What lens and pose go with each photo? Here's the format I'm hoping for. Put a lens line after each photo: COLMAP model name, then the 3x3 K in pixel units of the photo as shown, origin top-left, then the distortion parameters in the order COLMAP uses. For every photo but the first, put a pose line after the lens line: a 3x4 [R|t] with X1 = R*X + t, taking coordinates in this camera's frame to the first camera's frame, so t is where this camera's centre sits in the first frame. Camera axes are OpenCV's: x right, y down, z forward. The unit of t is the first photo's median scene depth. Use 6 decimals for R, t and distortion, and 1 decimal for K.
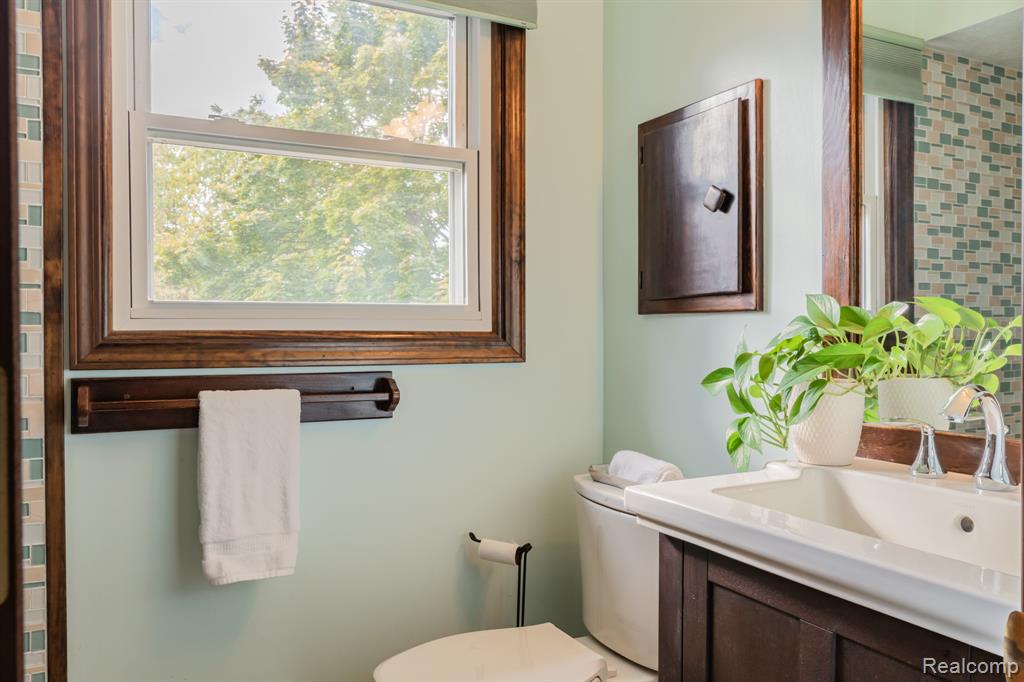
lens RADIAL K [[805.0, 0, 512.0], [0, 805.0, 341.0], [0, 0, 1]] dist [0.008445, 0.004553]
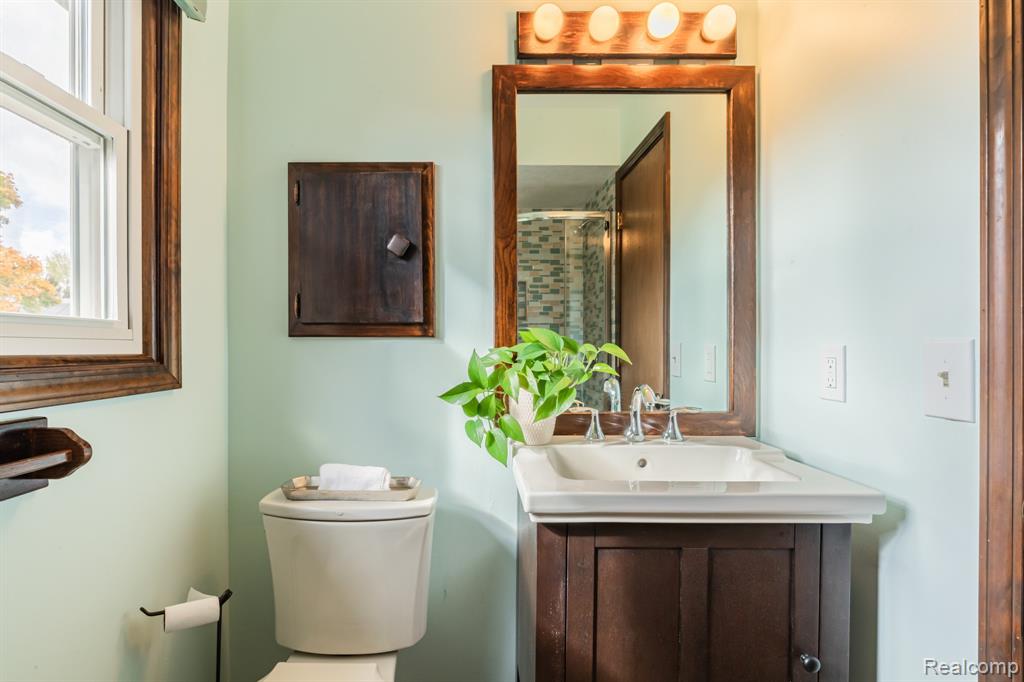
lens RADIAL K [[501.0, 0, 510.6], [0, 501.0, 346.8], [0, 0, 1]] dist [-0.003485, -0.000488]
pose [[0.461586, 0.001071, 0.887095, -0.354454], [0.010272, 0.999926, -0.006552, -0.014112], [-0.887036, 0.012137, 0.461540, 0.494913]]
